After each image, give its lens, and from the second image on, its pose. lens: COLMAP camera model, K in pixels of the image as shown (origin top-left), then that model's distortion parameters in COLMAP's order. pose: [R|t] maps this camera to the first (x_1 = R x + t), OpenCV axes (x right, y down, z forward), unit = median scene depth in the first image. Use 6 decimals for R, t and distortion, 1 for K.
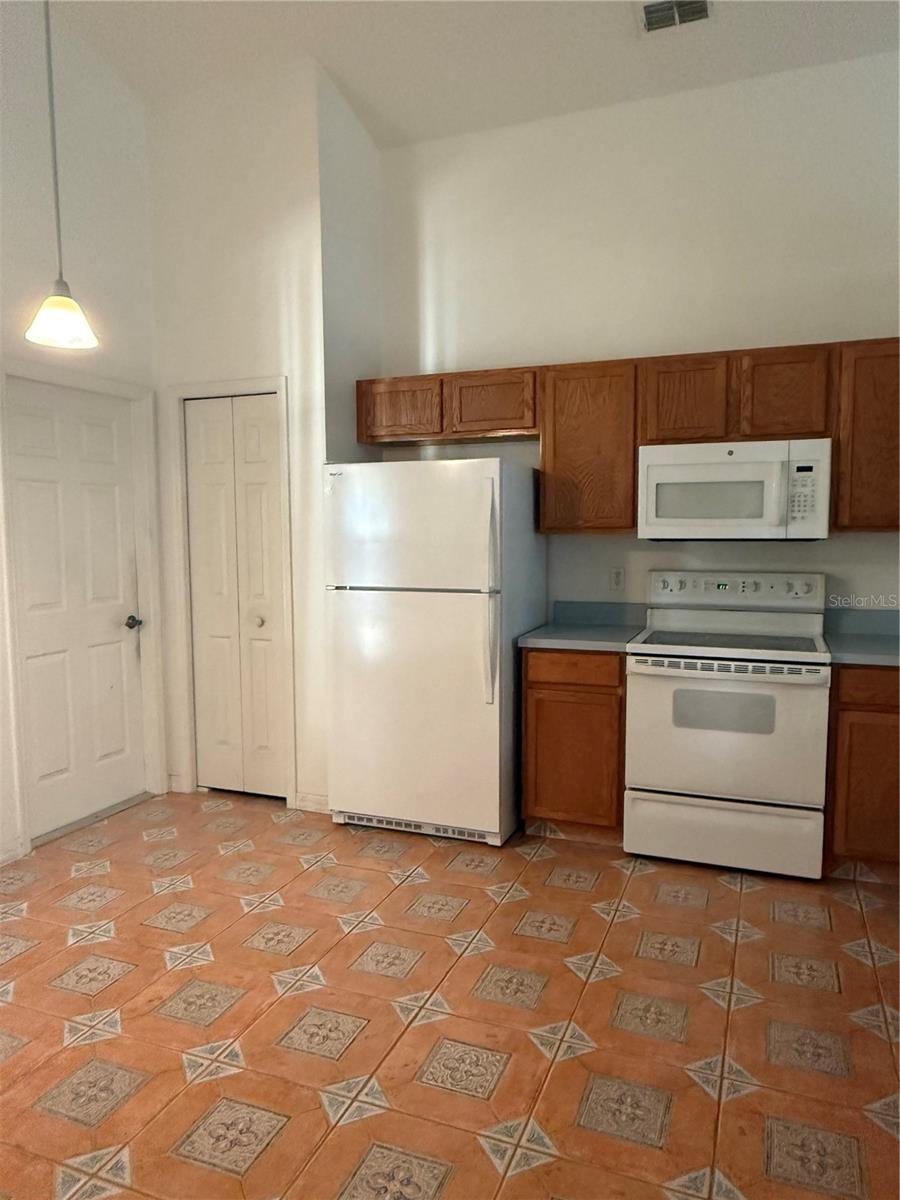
lens RADIAL K [[839.4, 0, 445.2], [0, 839.4, 598.6], [0, 0, 1]] dist [-0.012493, 0.011740]
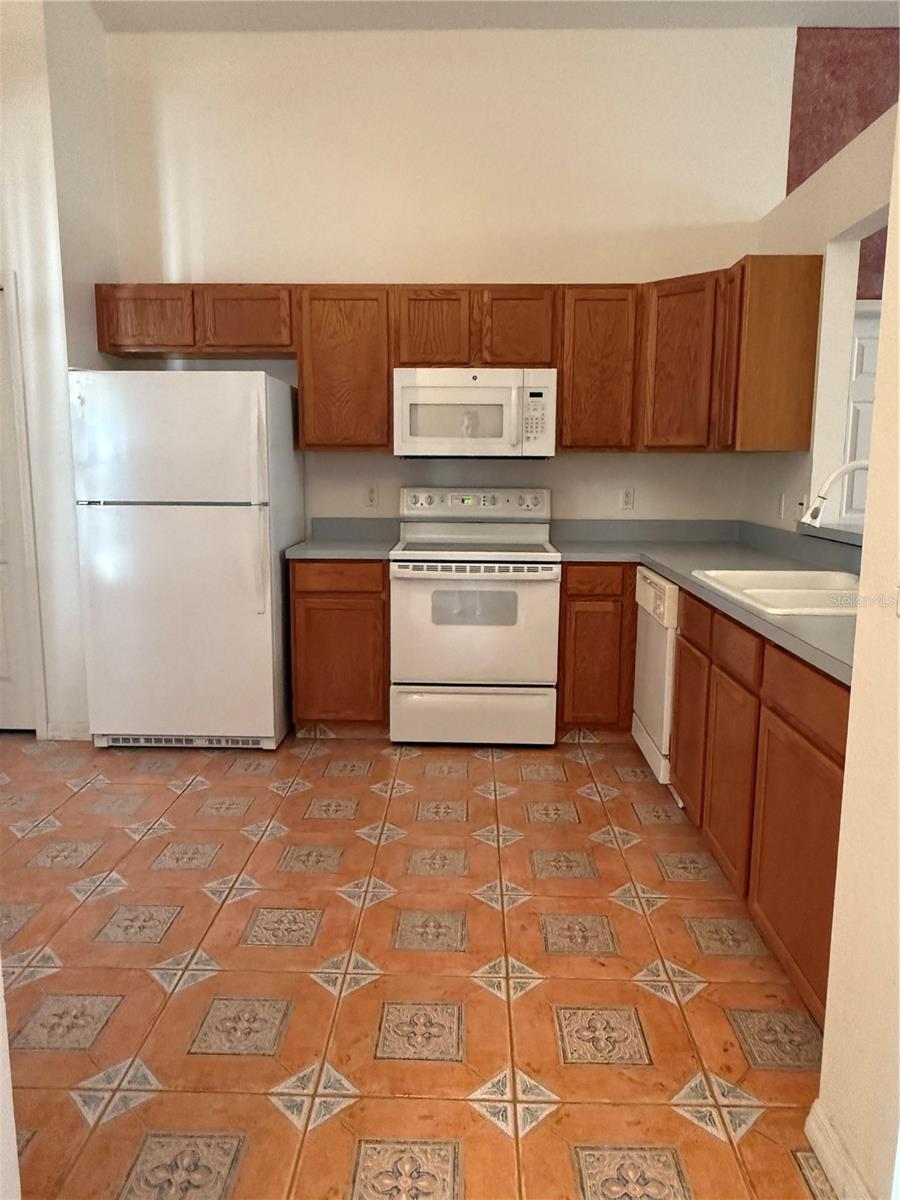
lens RADIAL K [[839.4, 0, 454.3], [0, 839.4, 601.3], [0, 0, 1]] dist [-0.012493, 0.011740]
pose [[0.935491, -0.043156, 0.350705, -0.091536], [0.018810, 0.997188, 0.072535, 0.042573], [-0.352849, -0.061259, 0.933673, -0.049069]]
